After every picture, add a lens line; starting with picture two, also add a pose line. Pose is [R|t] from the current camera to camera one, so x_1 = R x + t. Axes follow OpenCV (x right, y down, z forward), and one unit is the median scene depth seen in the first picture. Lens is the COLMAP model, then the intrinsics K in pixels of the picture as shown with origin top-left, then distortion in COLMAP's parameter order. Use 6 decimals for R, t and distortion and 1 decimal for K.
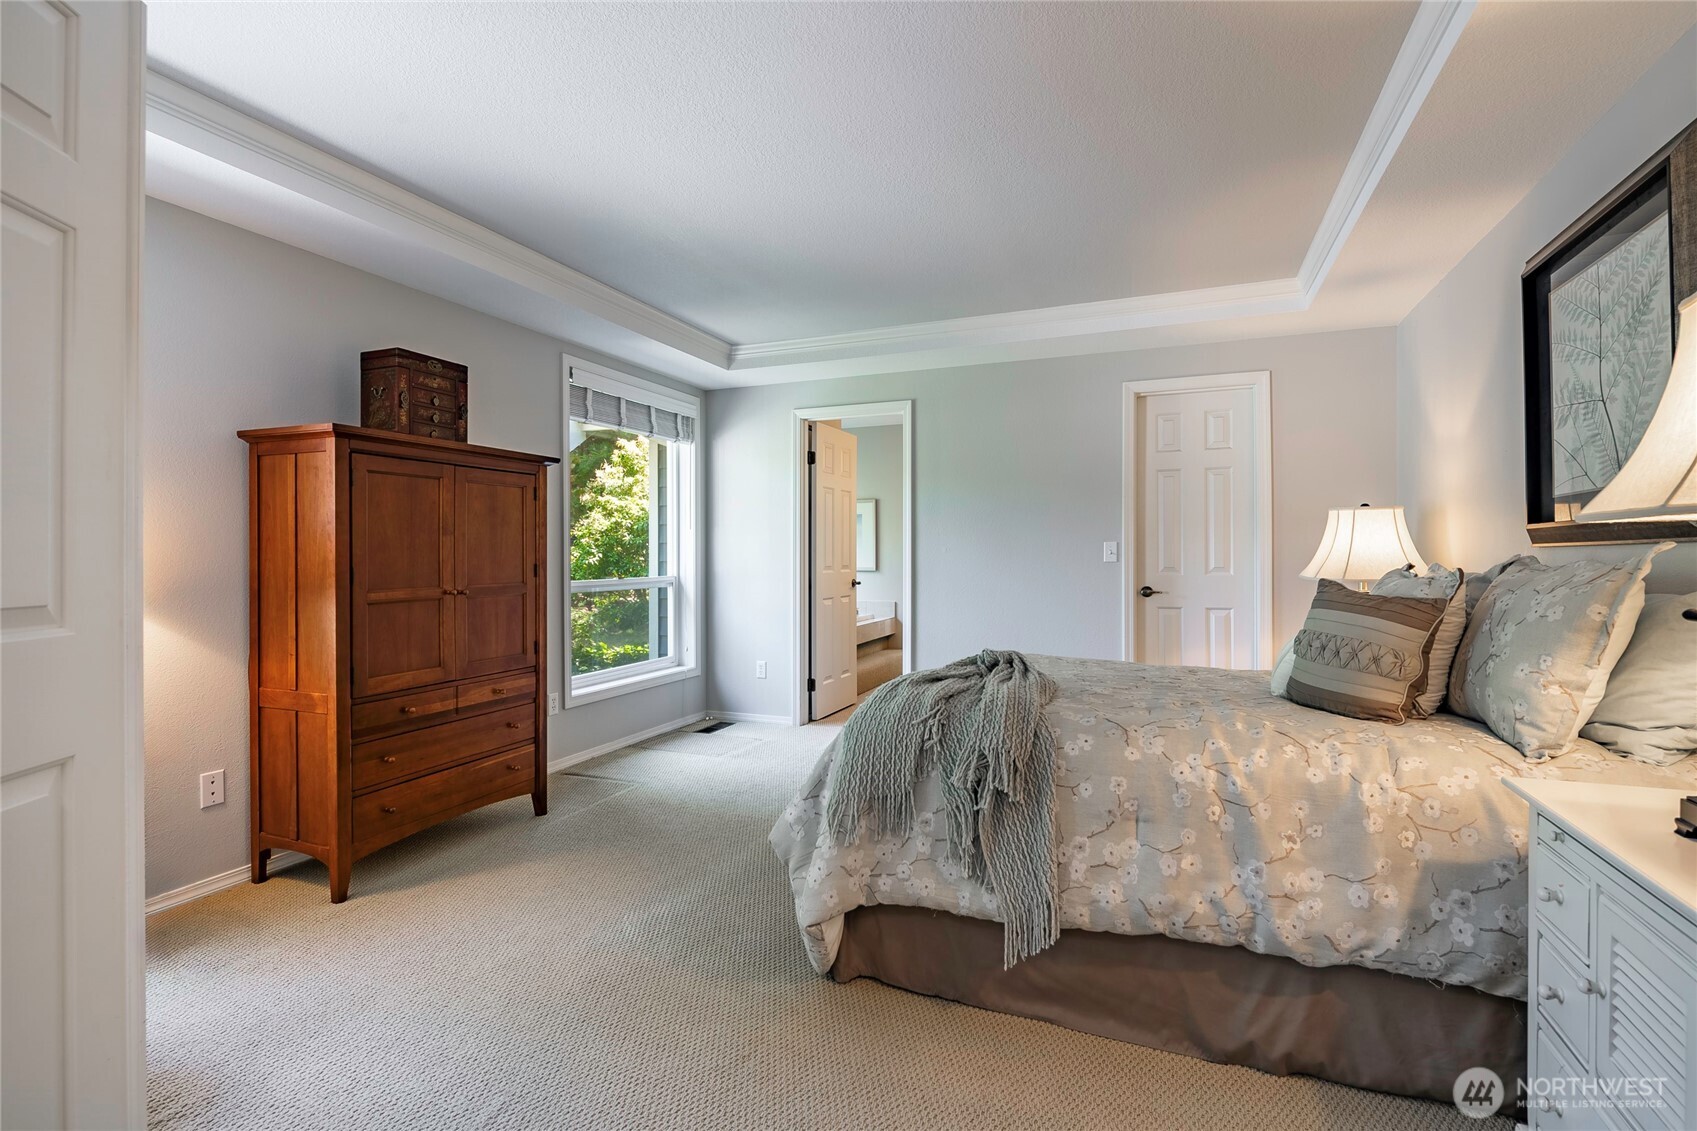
lens RADIAL K [[769.6, 0, 849.8], [0, 769.6, 559.1], [0, 0, 1]] dist [0.001689, -0.000901]
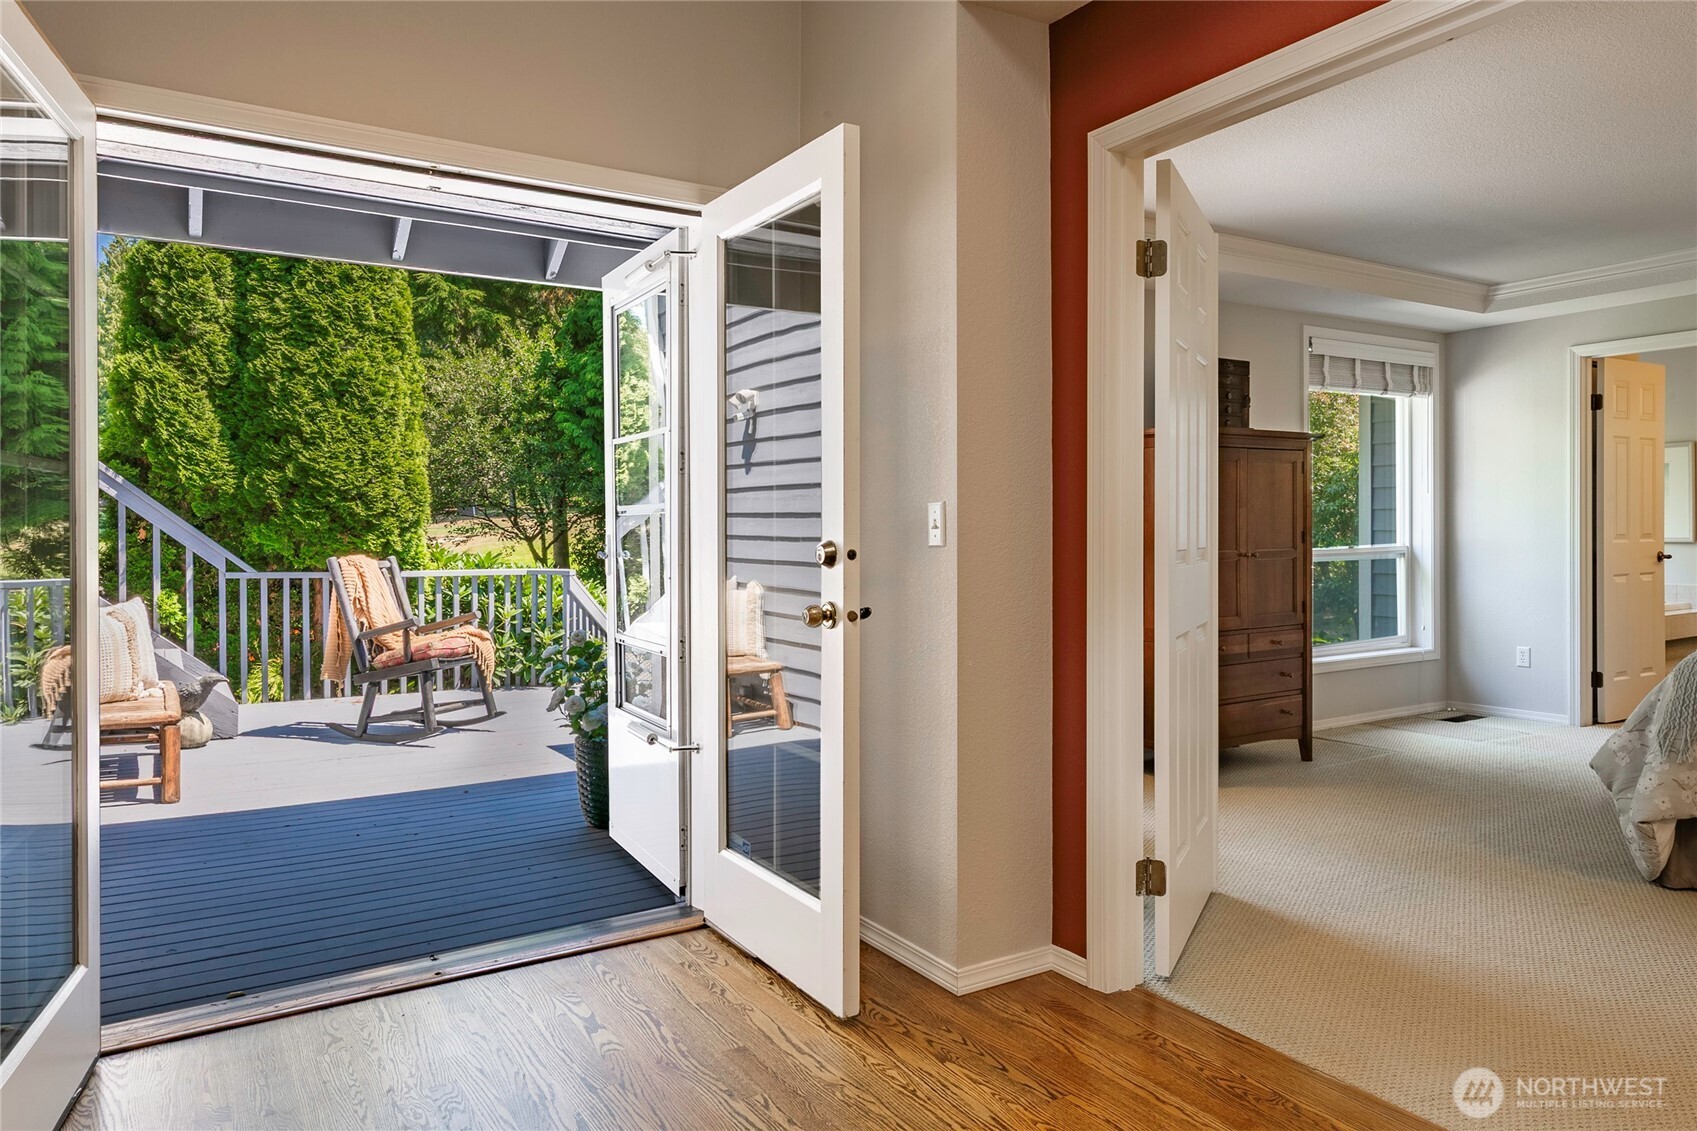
lens RADIAL K [[1079.3, 0, 822.6], [0, 1079.3, 534.5], [0, 0, 1]] dist [0.004101, -0.000137]
pose [[0.803217, -0.001075, -0.595685, -0.028061], [0.003820, 0.999987, 0.003347, 0.002421], [0.595674, -0.004964, 0.803211, -0.451802]]
